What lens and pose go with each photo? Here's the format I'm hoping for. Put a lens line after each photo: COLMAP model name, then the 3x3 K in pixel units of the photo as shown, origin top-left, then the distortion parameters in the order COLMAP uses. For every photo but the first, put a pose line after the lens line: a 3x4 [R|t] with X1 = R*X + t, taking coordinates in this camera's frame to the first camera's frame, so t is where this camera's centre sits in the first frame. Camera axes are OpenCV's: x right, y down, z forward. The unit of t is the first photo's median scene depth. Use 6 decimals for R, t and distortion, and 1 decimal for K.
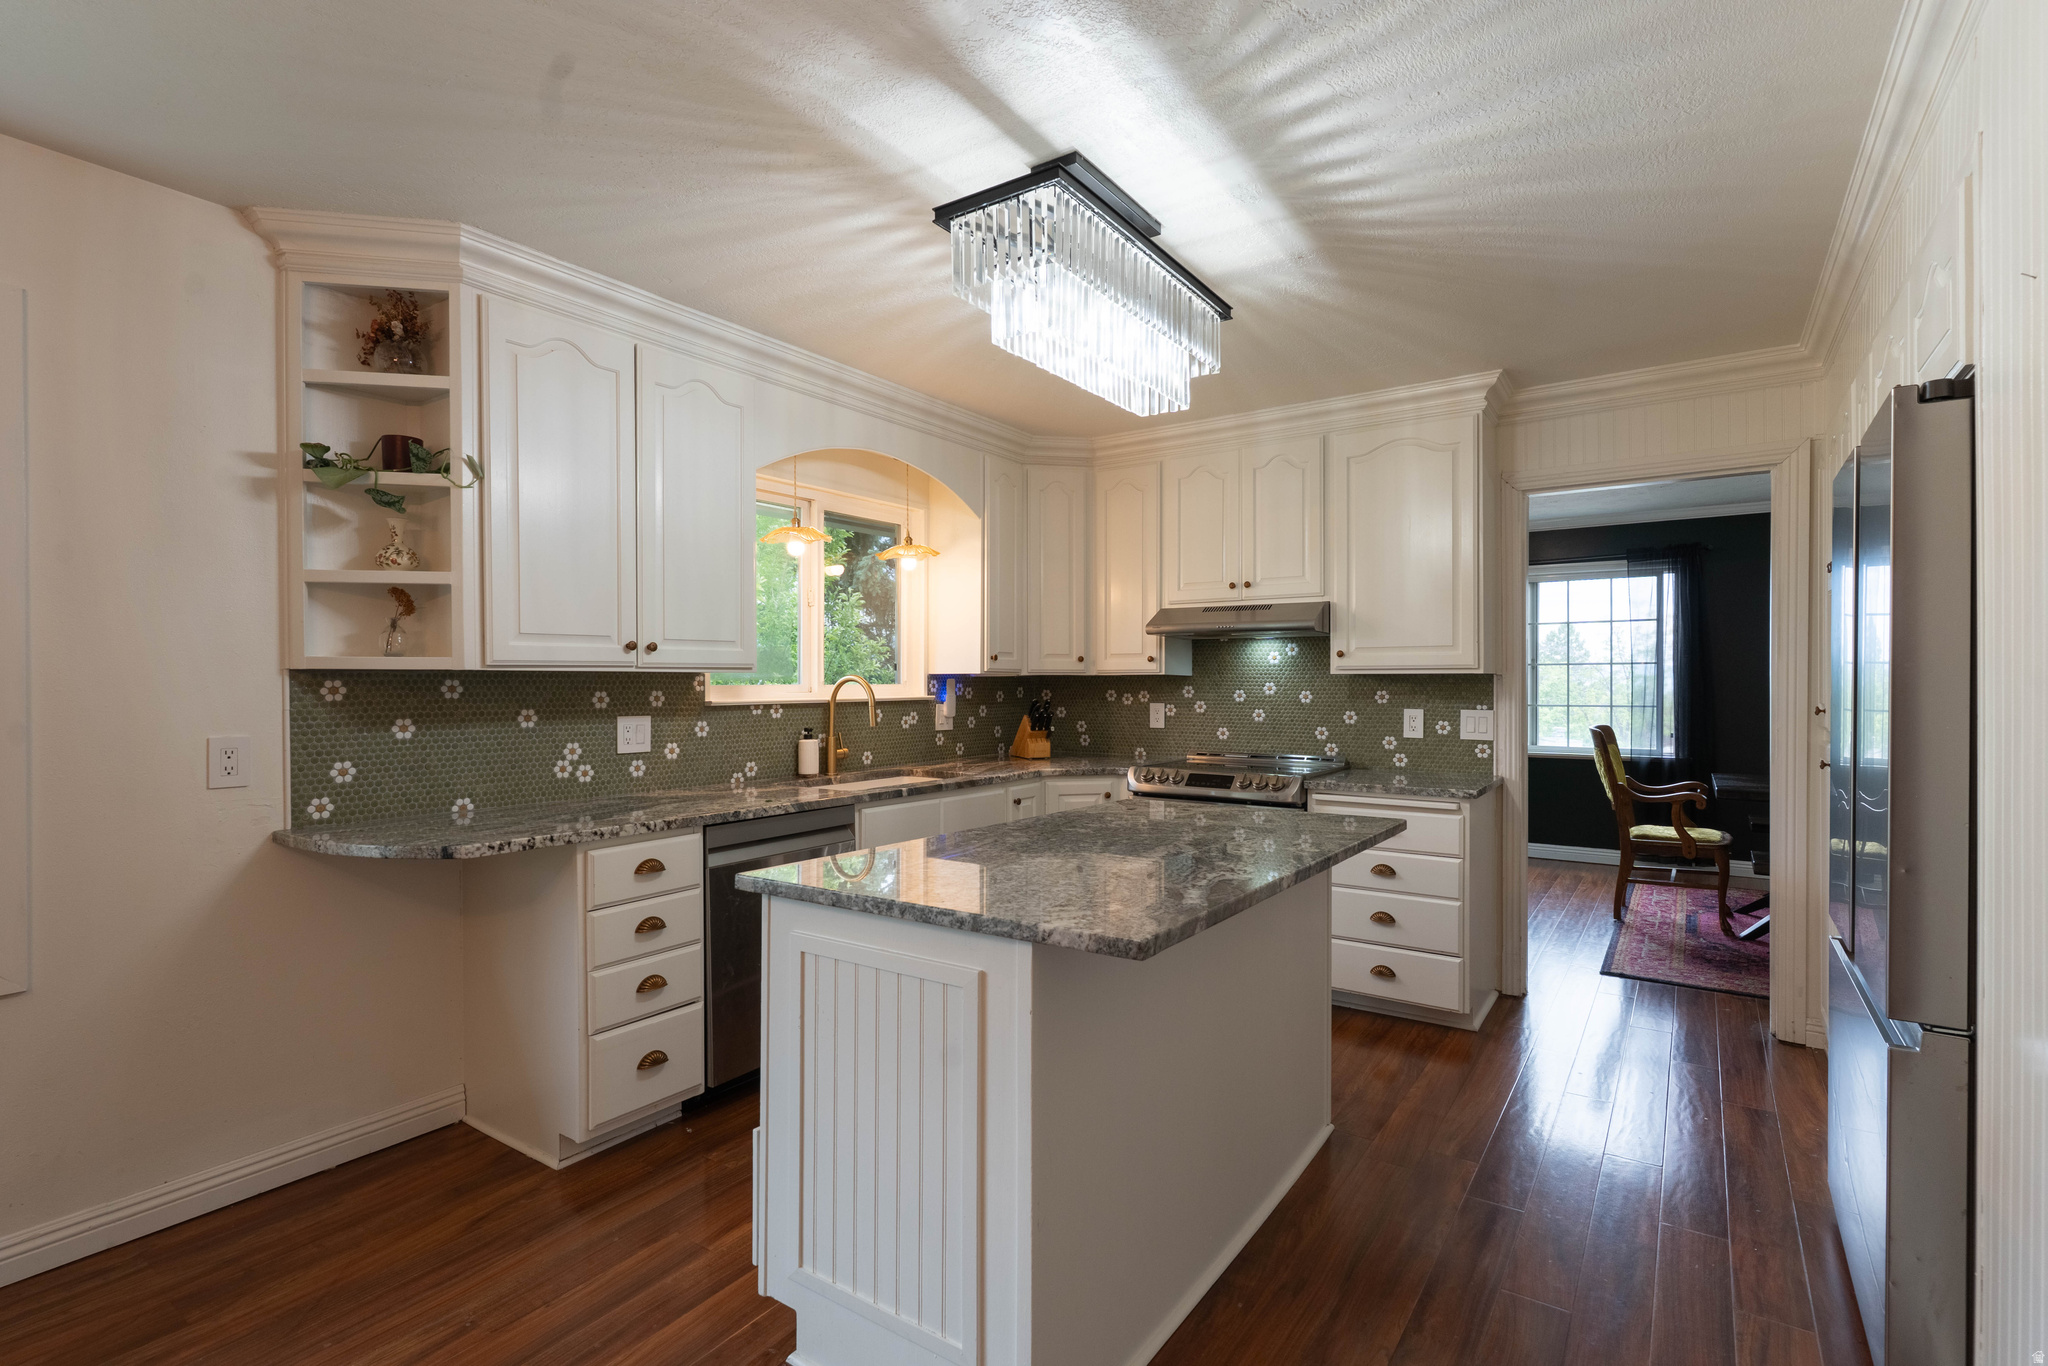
lens RADIAL K [[990.7, 0, 1003.6], [0, 990.7, 687.5], [0, 0, 1]] dist [-0.053039, 0.007088]
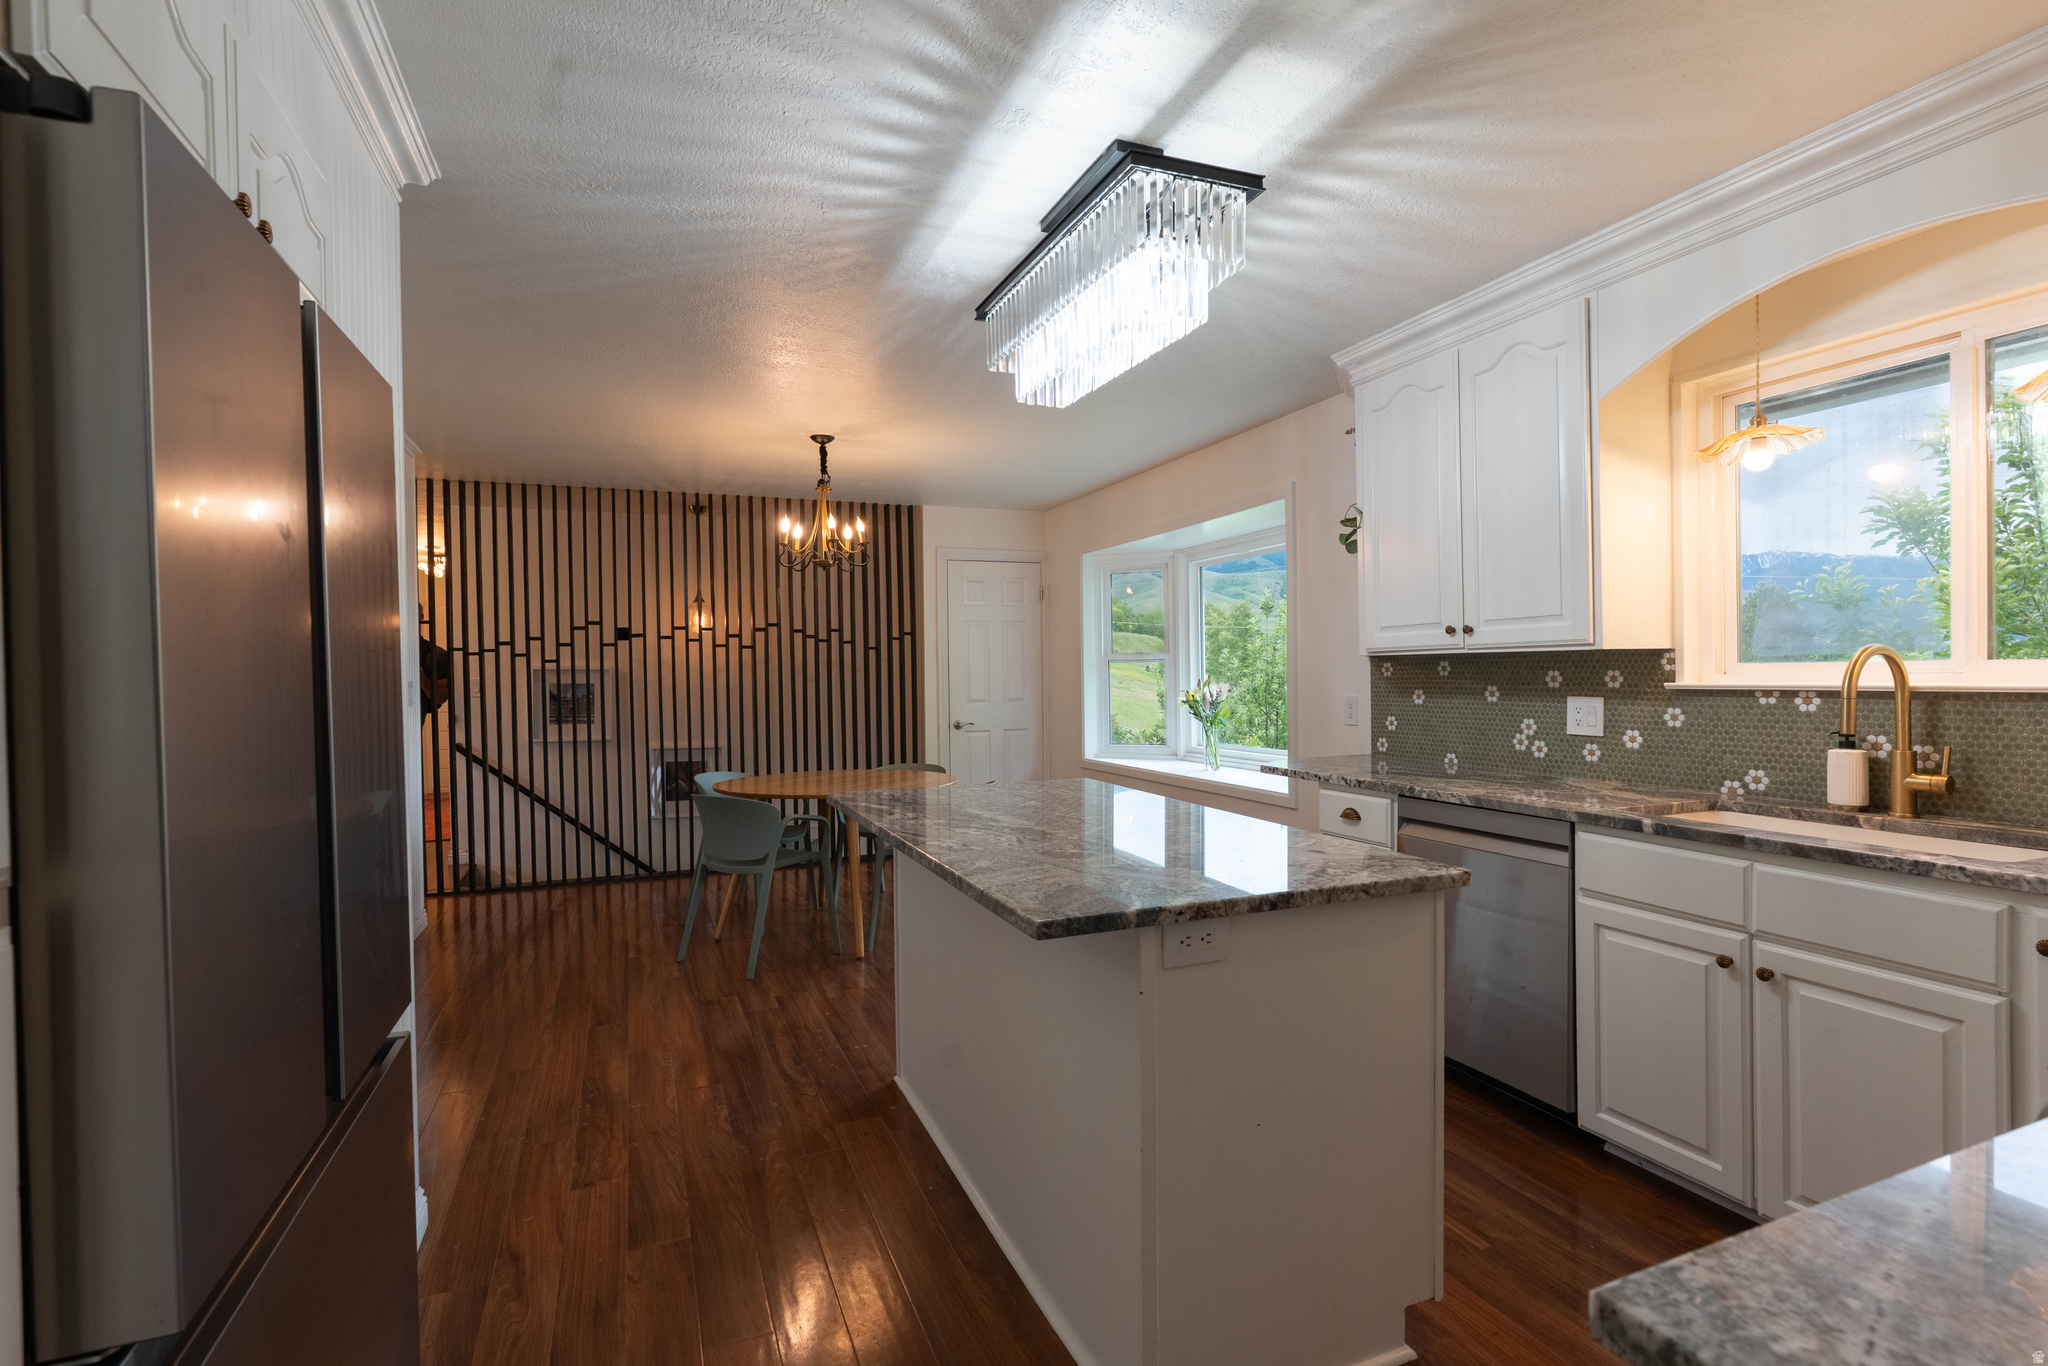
lens RADIAL K [[990.7, 0, 1007.1], [0, 990.7, 676.1], [0, 0, 1]] dist [-0.053039, 0.007088]
pose [[-0.570189, 0.012881, -0.821412, 0.720596], [0.007707, 0.999917, 0.010330, -0.004901], [0.821477, -0.000441, -0.570241, 1.090628]]
